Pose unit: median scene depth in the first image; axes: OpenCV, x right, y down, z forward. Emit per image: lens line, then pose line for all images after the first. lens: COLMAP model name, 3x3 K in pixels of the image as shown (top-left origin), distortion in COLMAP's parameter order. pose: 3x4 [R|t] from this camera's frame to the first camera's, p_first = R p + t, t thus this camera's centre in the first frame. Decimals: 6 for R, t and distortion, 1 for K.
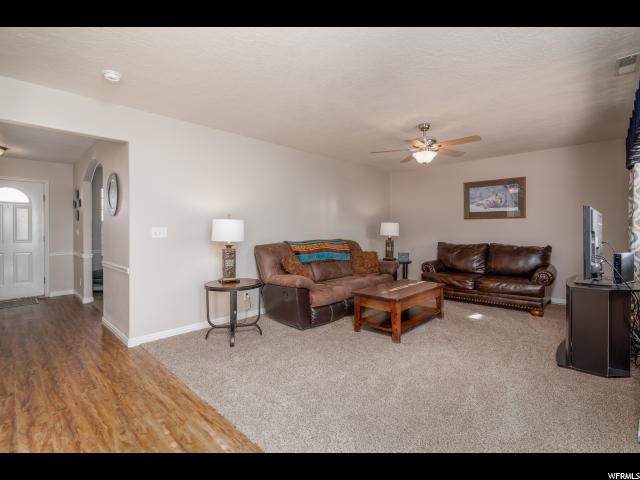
lens RADIAL K [[301.2, 0, 320.0], [0, 301.2, 240.0], [0, 0, 1]] dist [-0.002916, 0.000125]
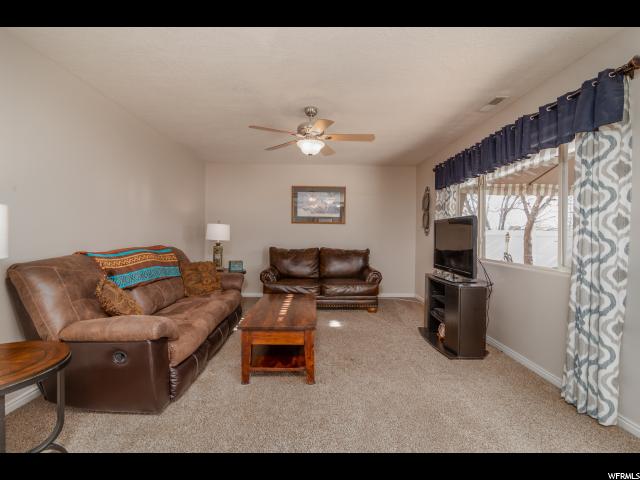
lens RADIAL K [[301.2, 0, 320.0], [0, 301.2, 240.0], [0, 0, 1]] dist [-0.002916, 0.000125]
pose [[0.711701, -0.002775, 0.702477, -0.178279], [0.011300, 0.999908, -0.007499, -0.008328], [-0.702391, 0.013275, 0.711667, 0.304550]]
